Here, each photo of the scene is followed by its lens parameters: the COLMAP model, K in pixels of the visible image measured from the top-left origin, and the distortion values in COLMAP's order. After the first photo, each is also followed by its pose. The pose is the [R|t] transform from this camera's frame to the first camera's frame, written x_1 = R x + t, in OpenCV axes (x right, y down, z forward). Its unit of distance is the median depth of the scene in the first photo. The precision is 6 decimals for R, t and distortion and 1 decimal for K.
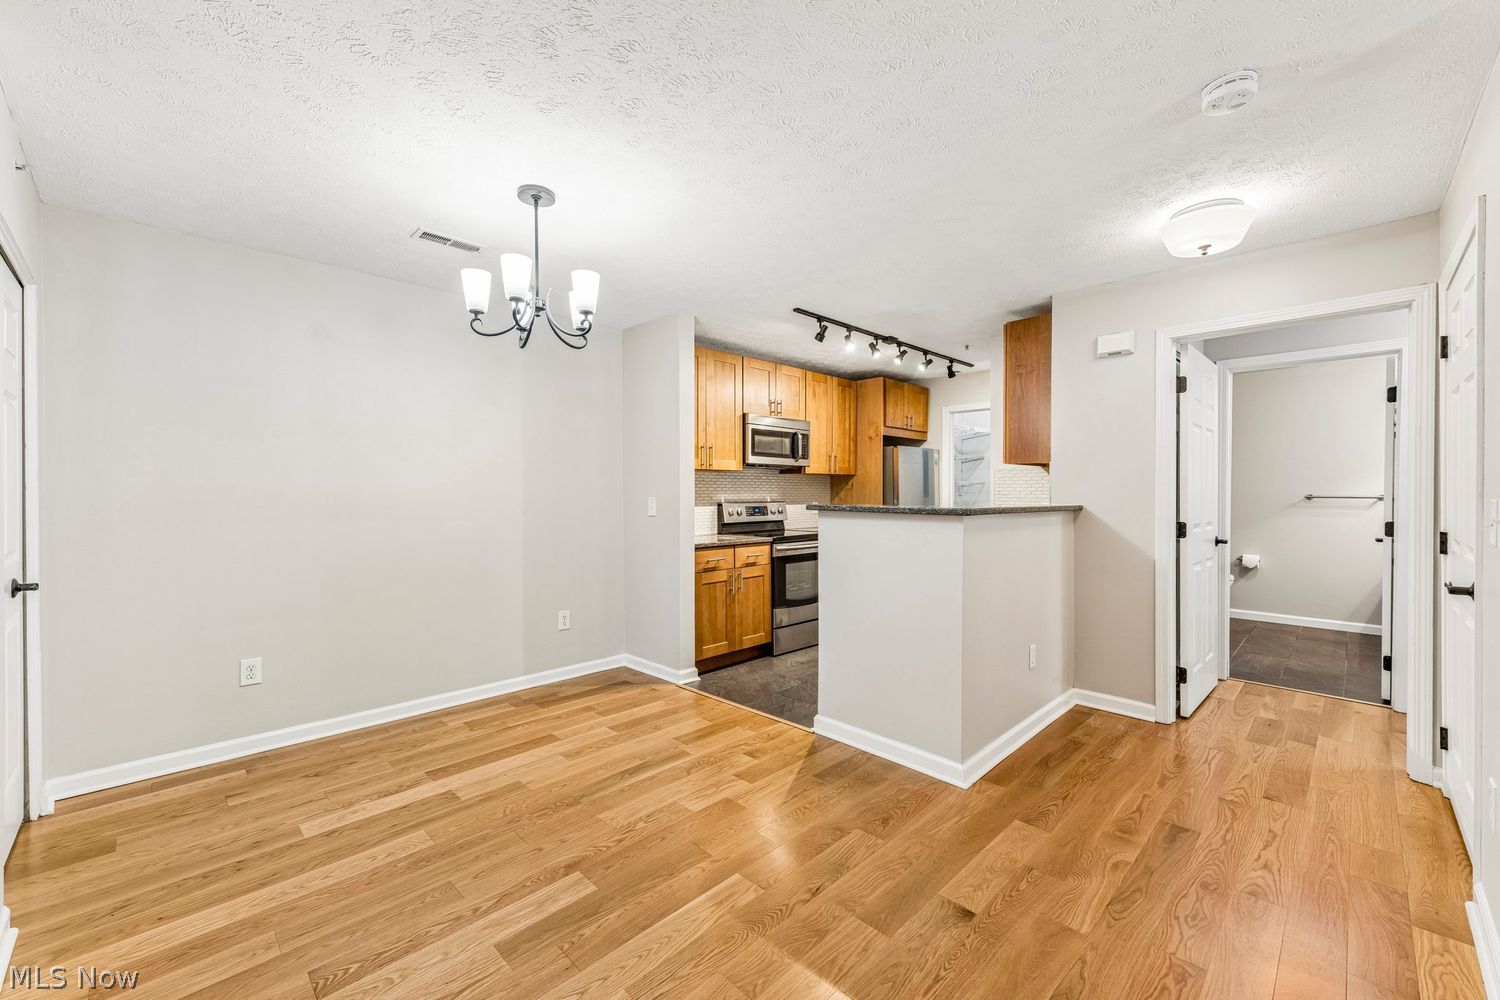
lens RADIAL K [[616.5, 0, 741.2], [0, 616.5, 496.9], [0, 0, 1]] dist [0.000613, -0.000060]
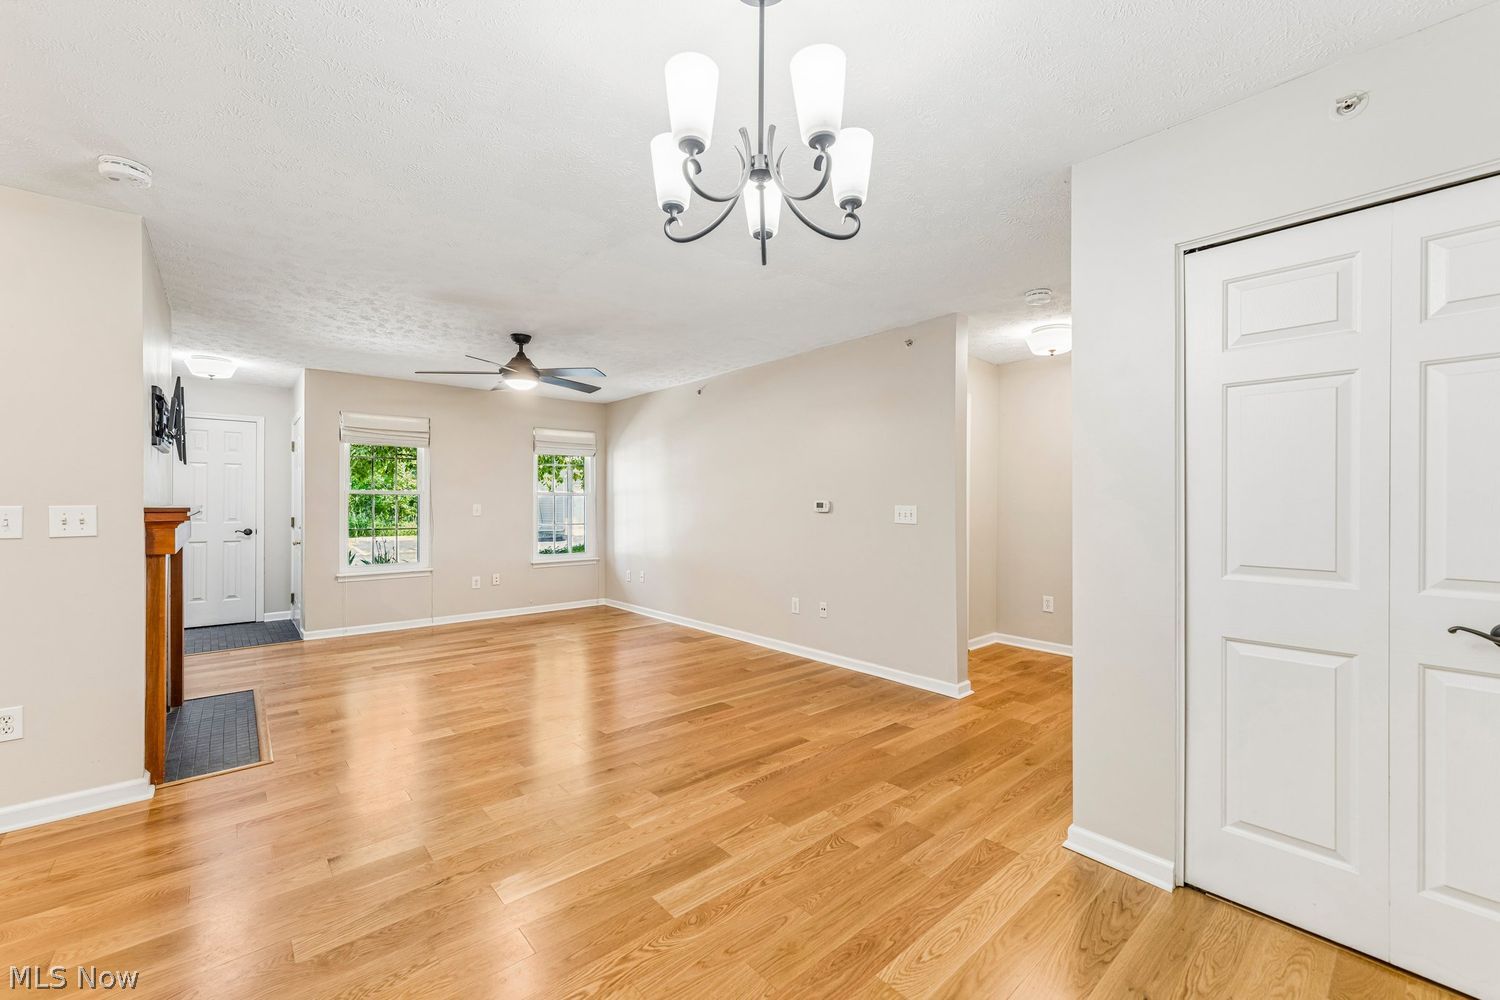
lens RADIAL K [[600.3, 0, 716.0], [0, 600.3, 499.8], [0, 0, 1]] dist [0.001300, 0.000020]
pose [[-0.995674, 0.004312, 0.092820, -0.199464], [0.004835, 0.999974, 0.005409, -0.001764], [-0.092794, 0.005834, -0.995668, 0.909245]]
